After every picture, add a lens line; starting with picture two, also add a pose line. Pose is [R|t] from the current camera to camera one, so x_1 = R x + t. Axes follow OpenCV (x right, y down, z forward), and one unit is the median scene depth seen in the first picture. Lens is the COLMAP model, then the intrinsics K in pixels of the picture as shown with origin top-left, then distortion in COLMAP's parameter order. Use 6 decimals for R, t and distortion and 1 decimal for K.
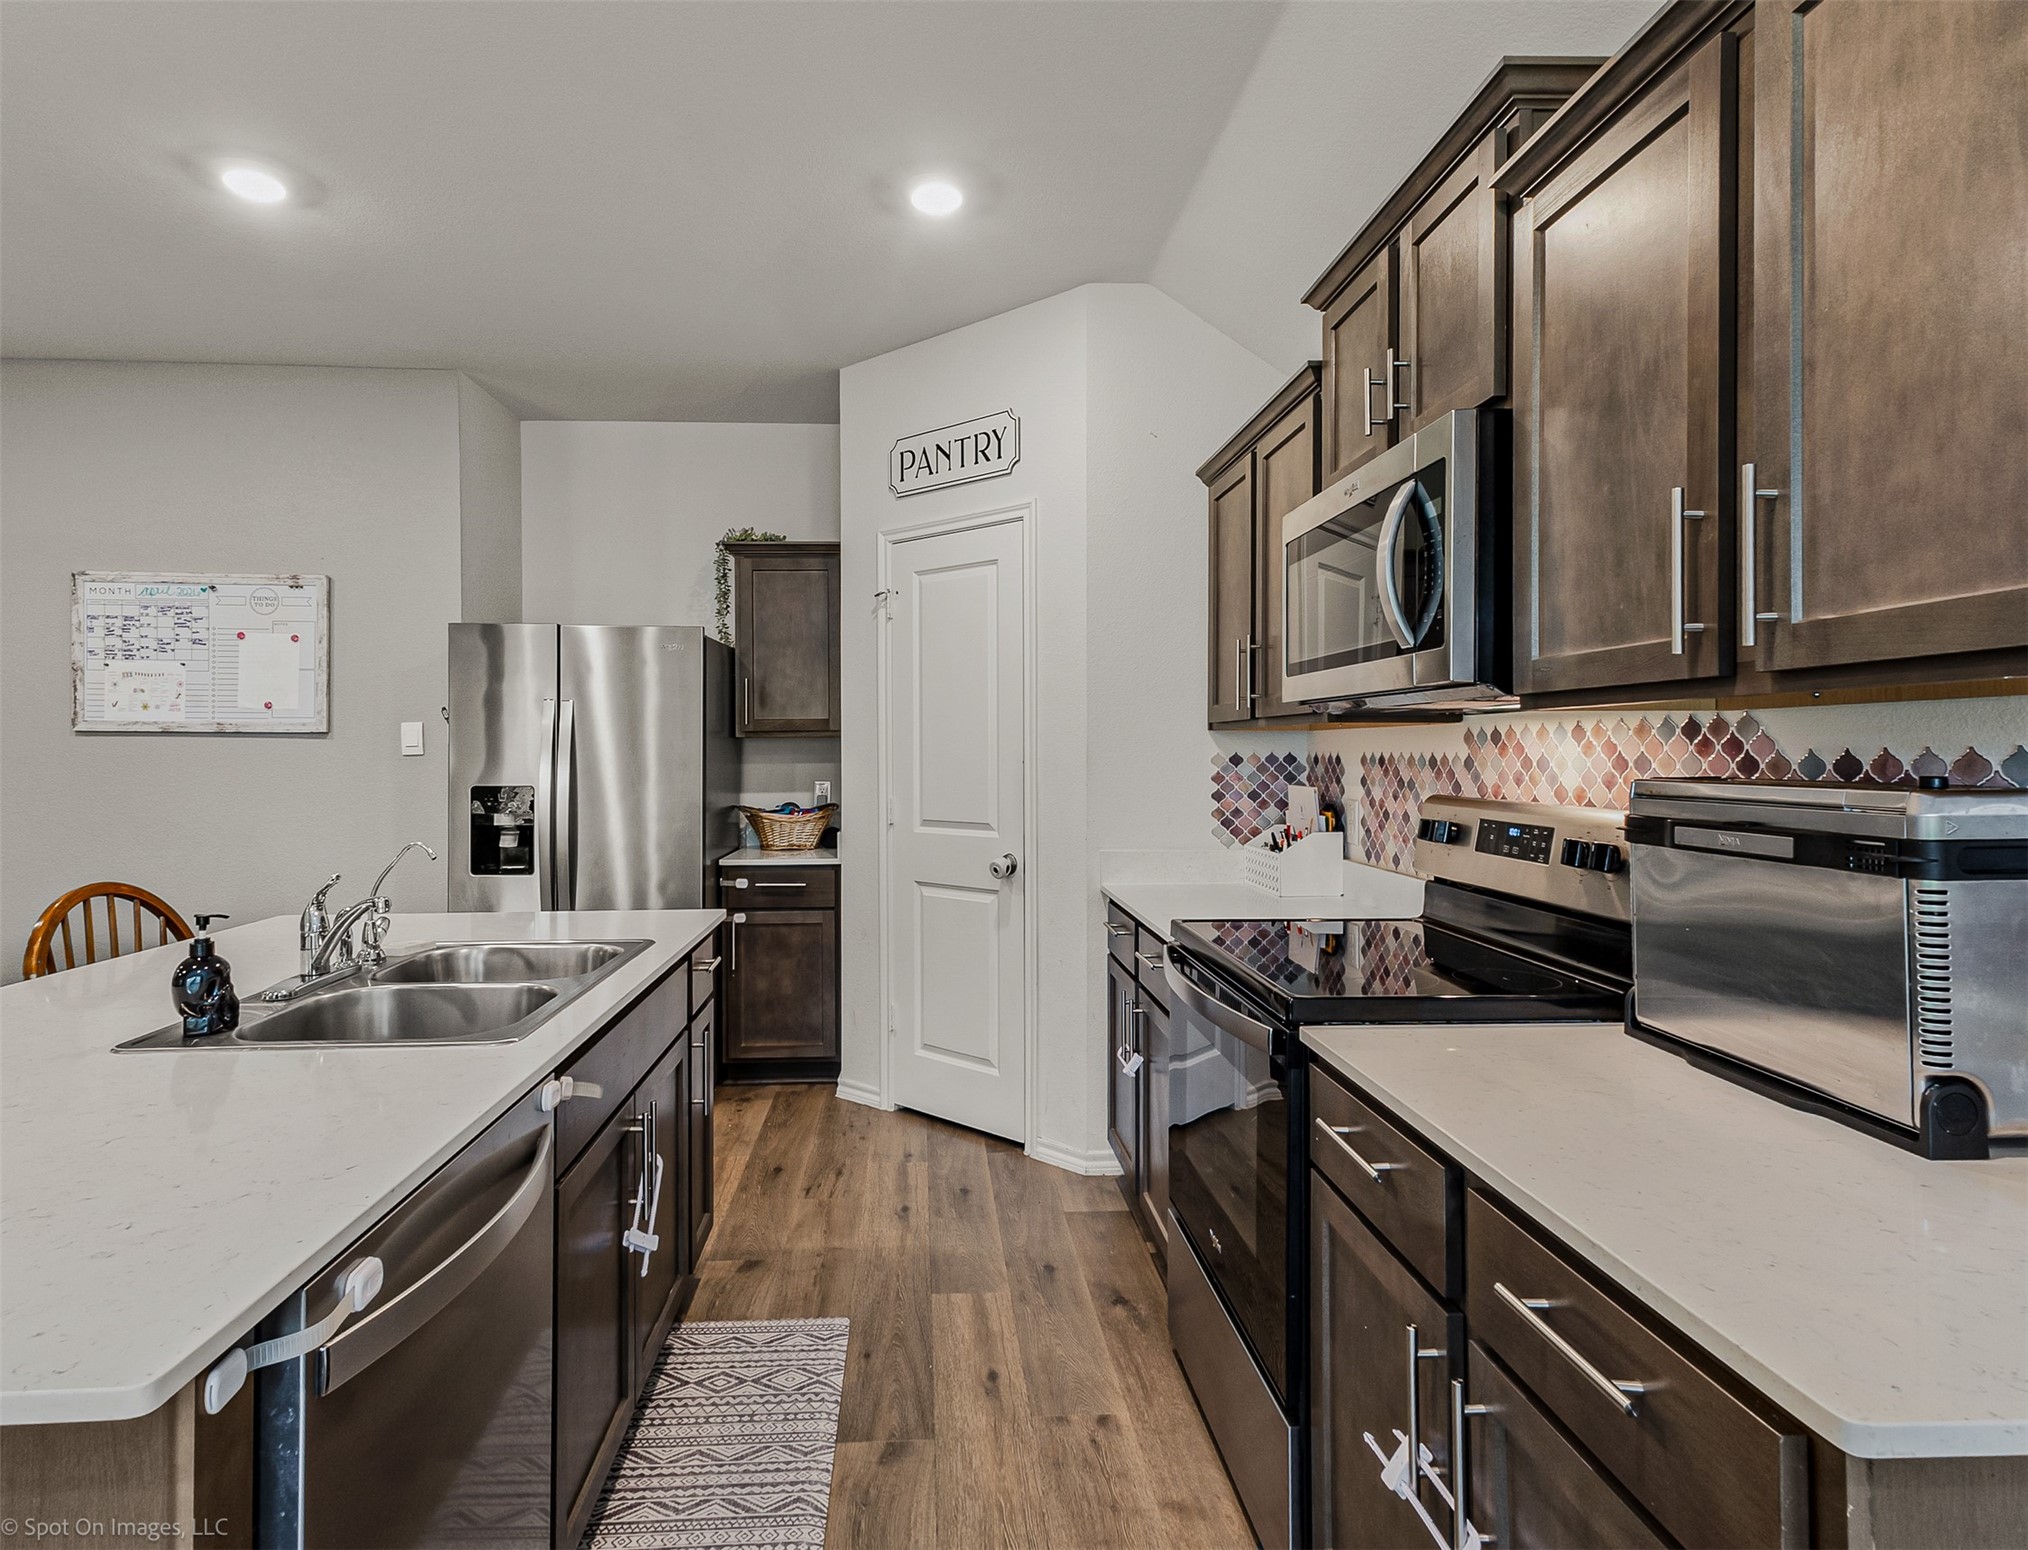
lens RADIAL K [[1090.0, 0, 971.7], [0, 1090.0, 741.3], [0, 0, 1]] dist [0.033206, -0.001164]
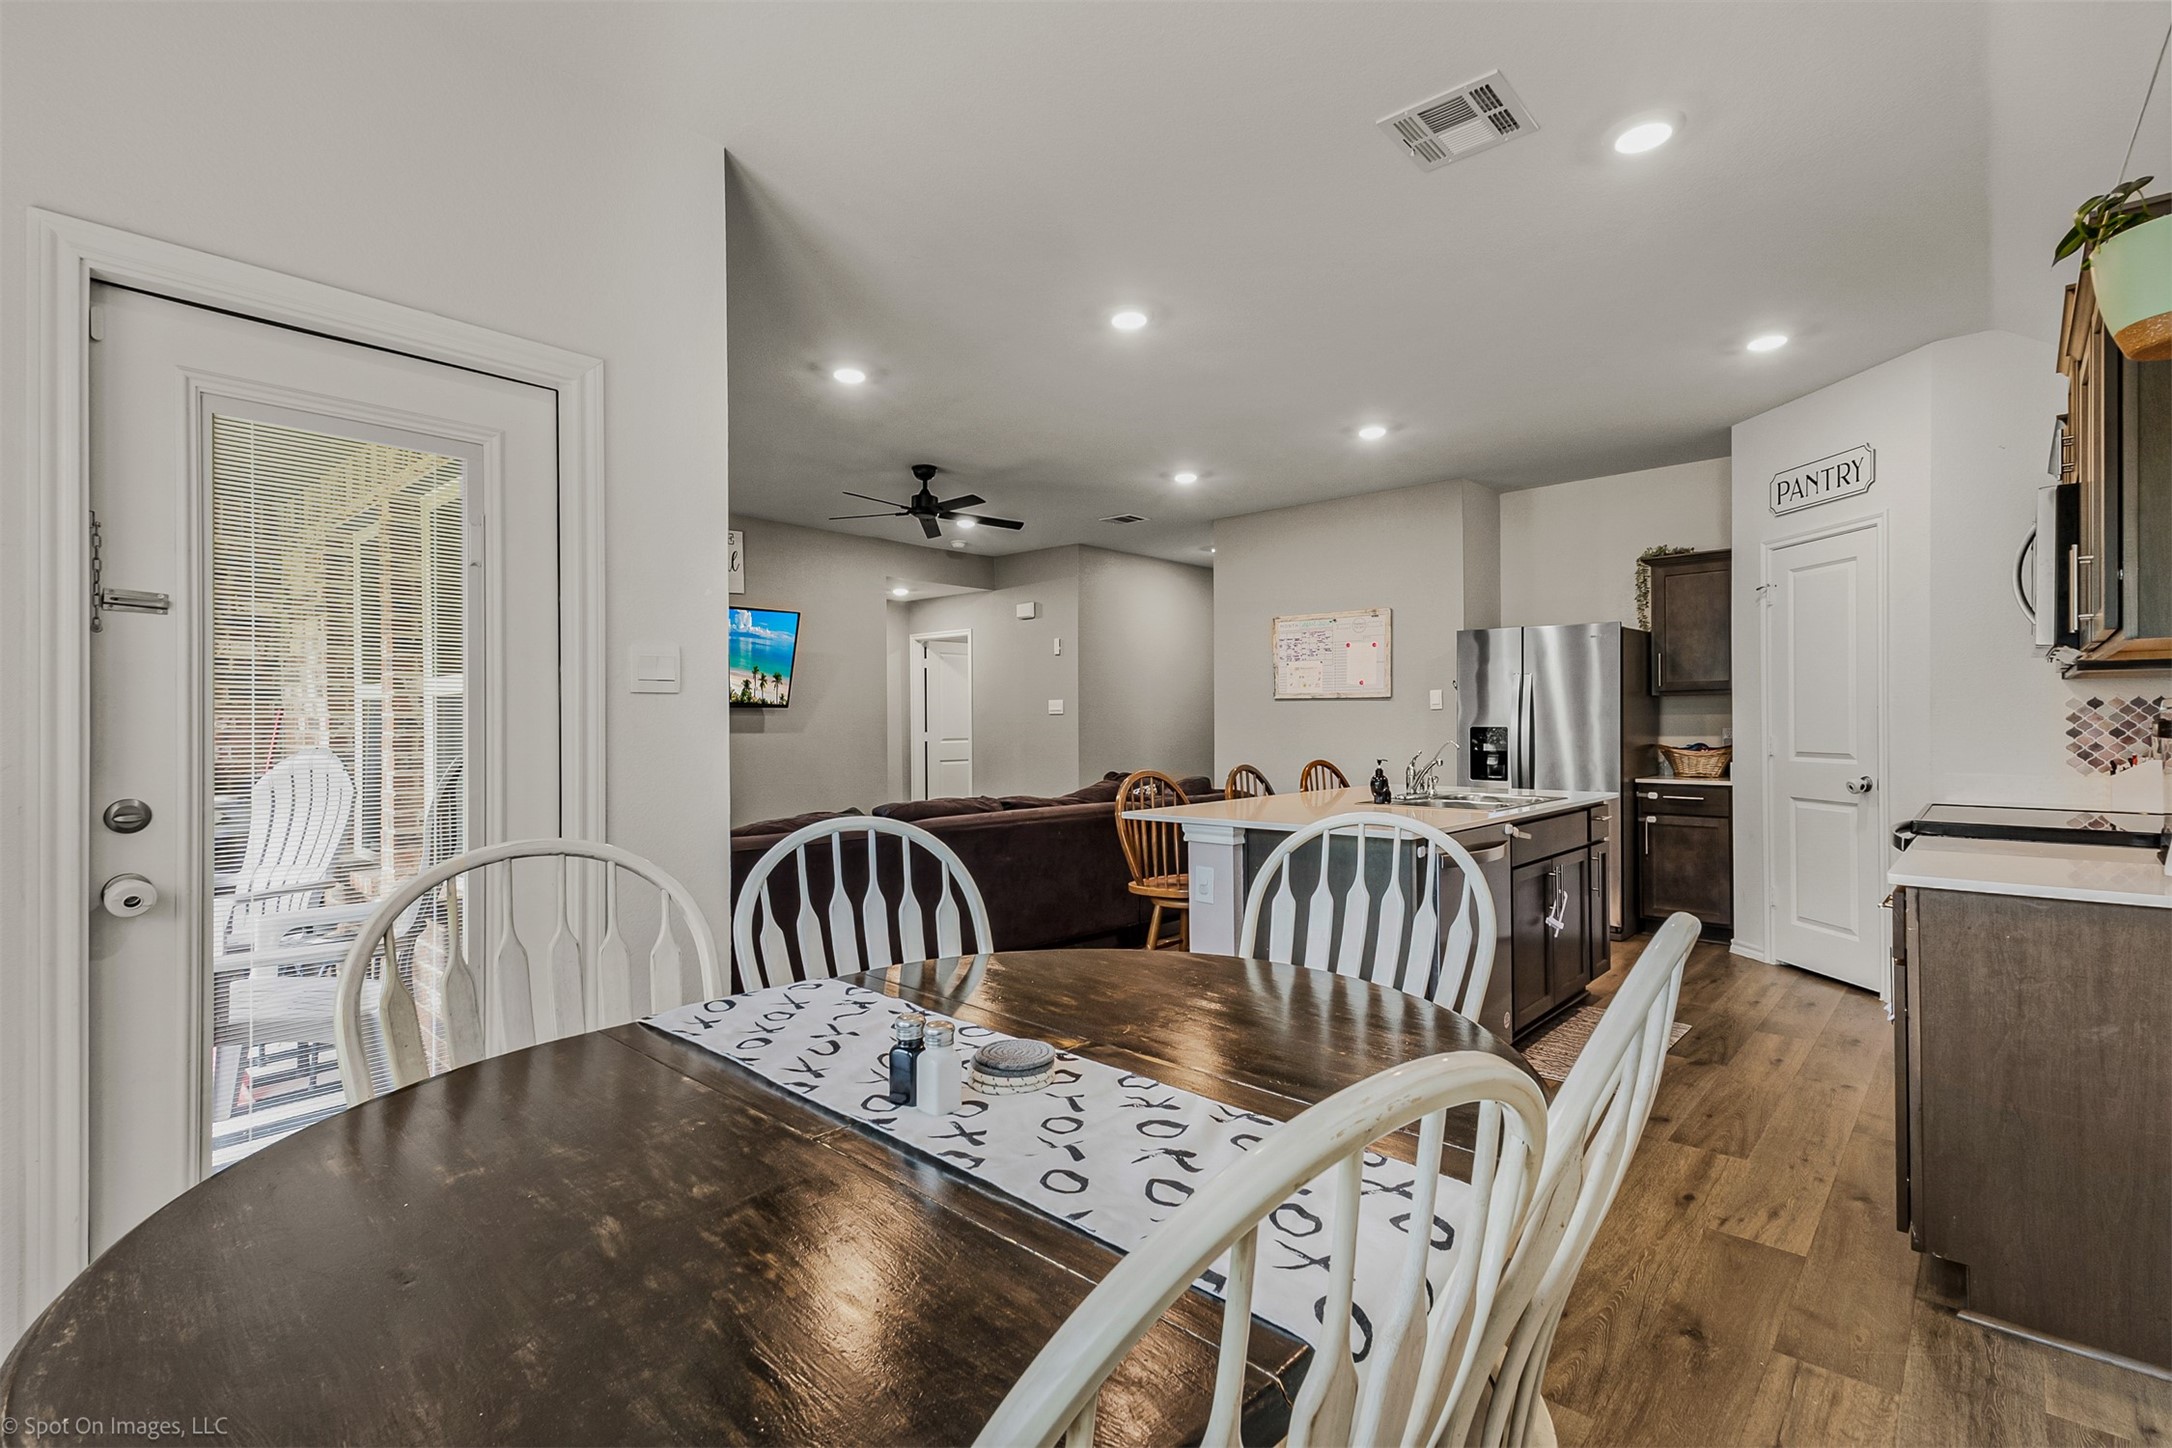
lens RADIAL K [[1019.6, 0, 1072.5], [0, 1019.6, 723.8], [0, 0, 1]] dist [0.018423, -0.001426]
pose [[0.703525, -0.000714, -0.710670, 0.246490], [0.008671, 0.999934, 0.007579, 0.020253], [0.710617, -0.011495, 0.703485, -0.577095]]
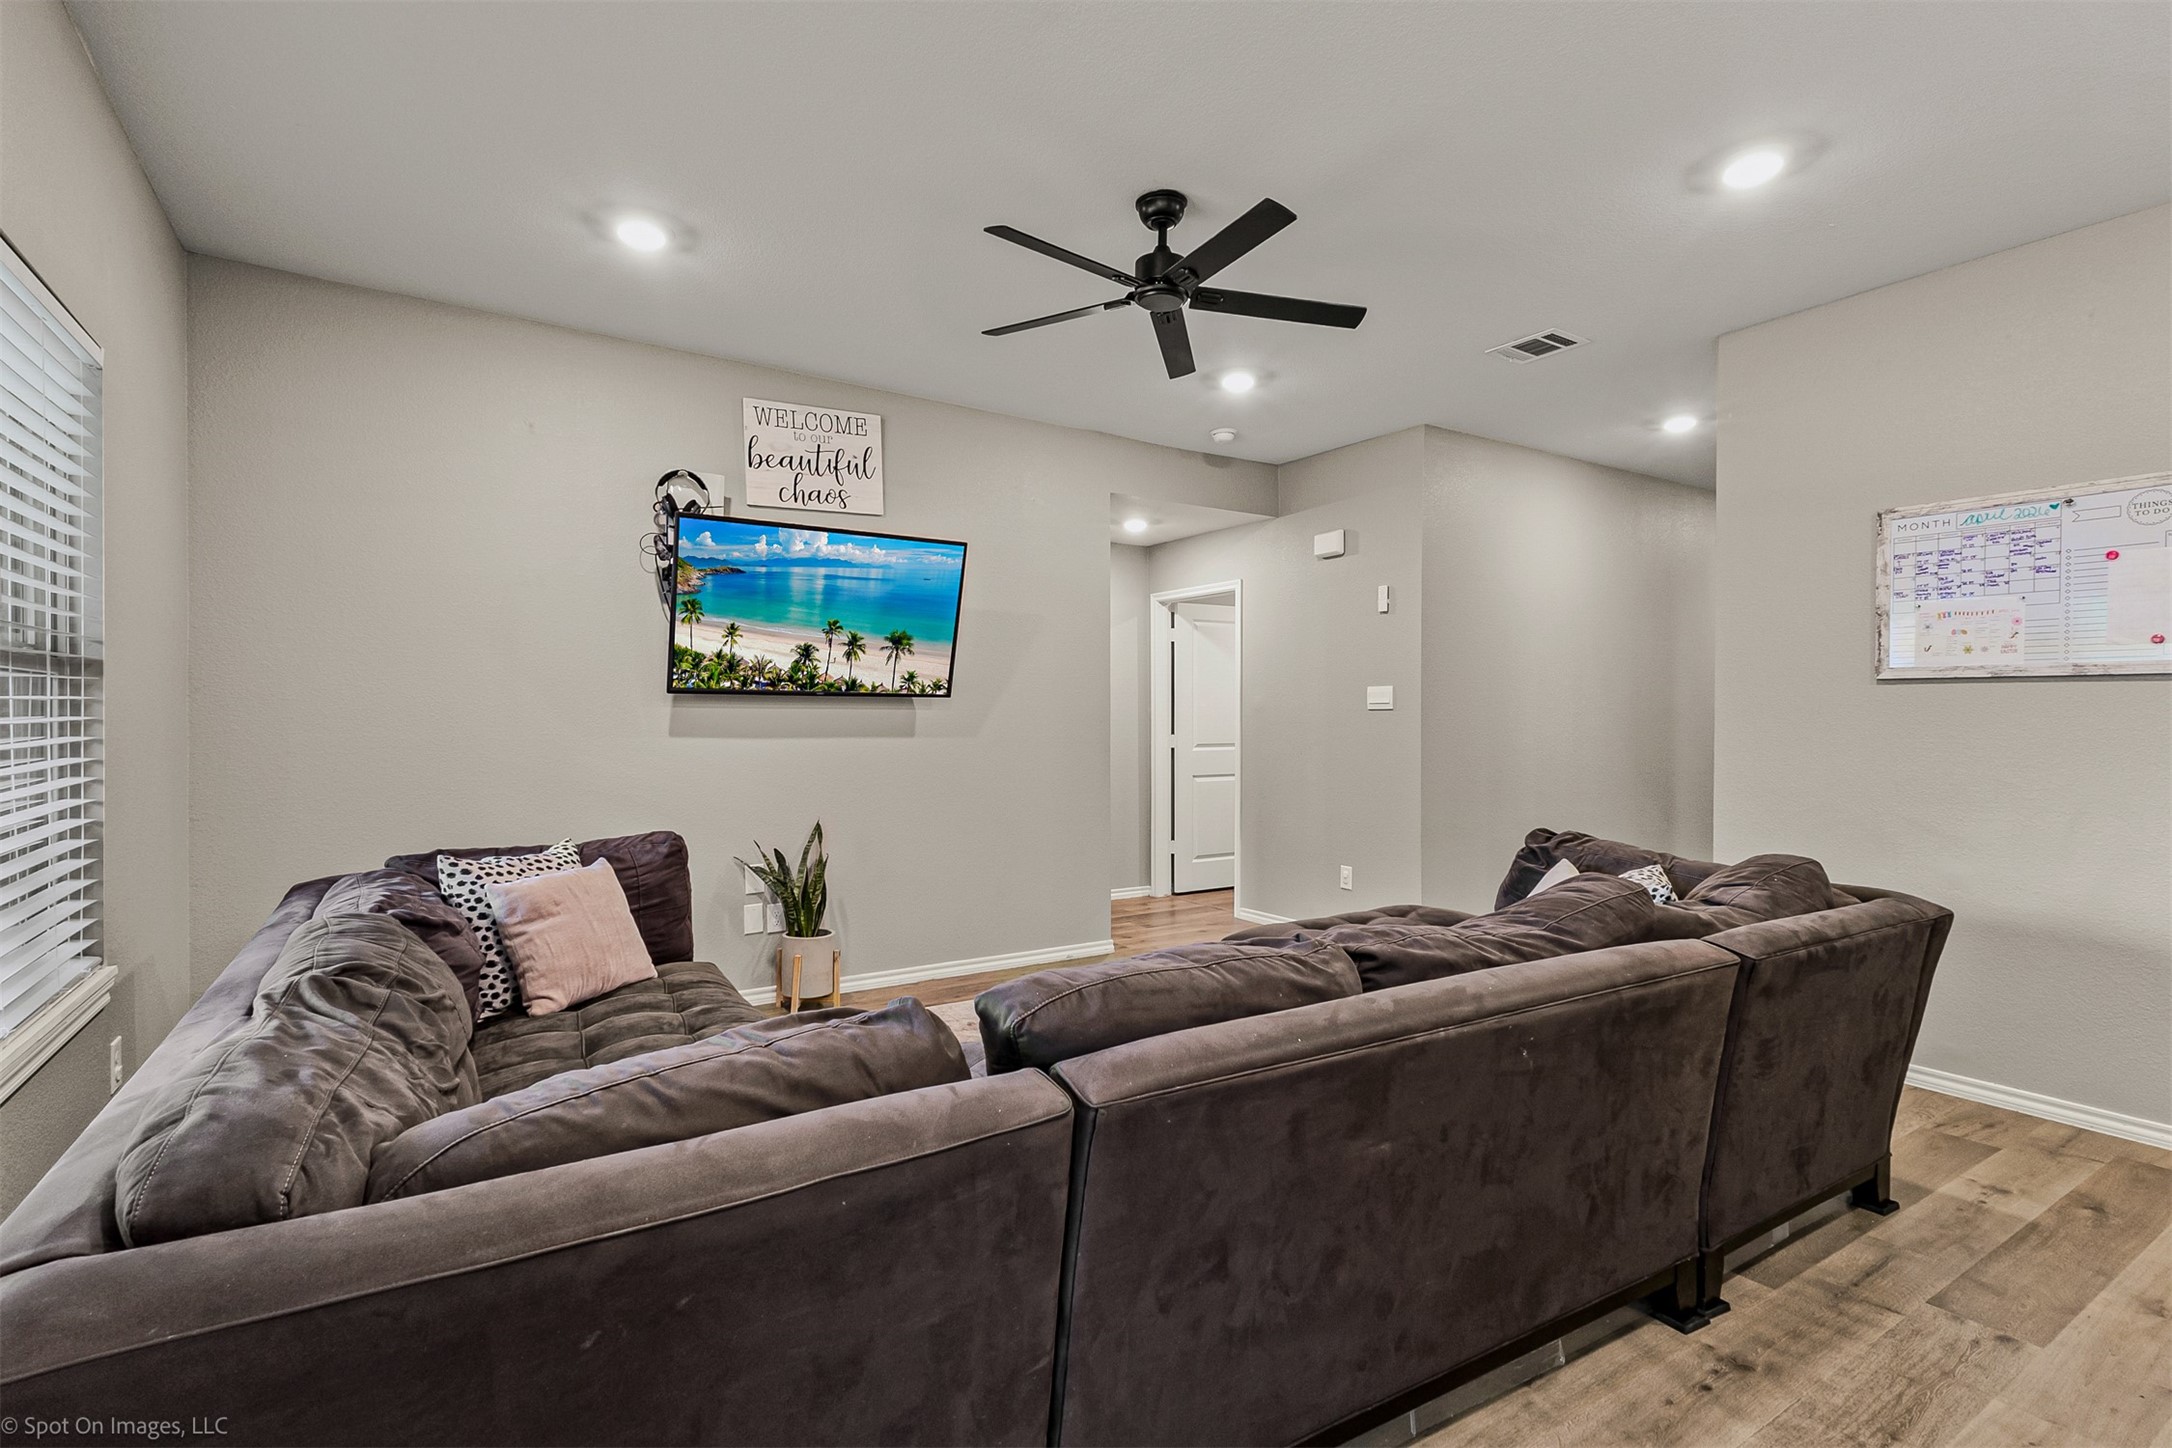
lens RADIAL K [[1019.6, 0, 1078.7], [0, 1019.6, 733.9], [0, 0, 1]] dist [0.018423, -0.001426]
pose [[0.511849, 0.016945, -0.858908, -0.446610], [0.005998, 0.999711, 0.023297, 0.014431], [0.859055, -0.017076, 0.511599, -0.042928]]
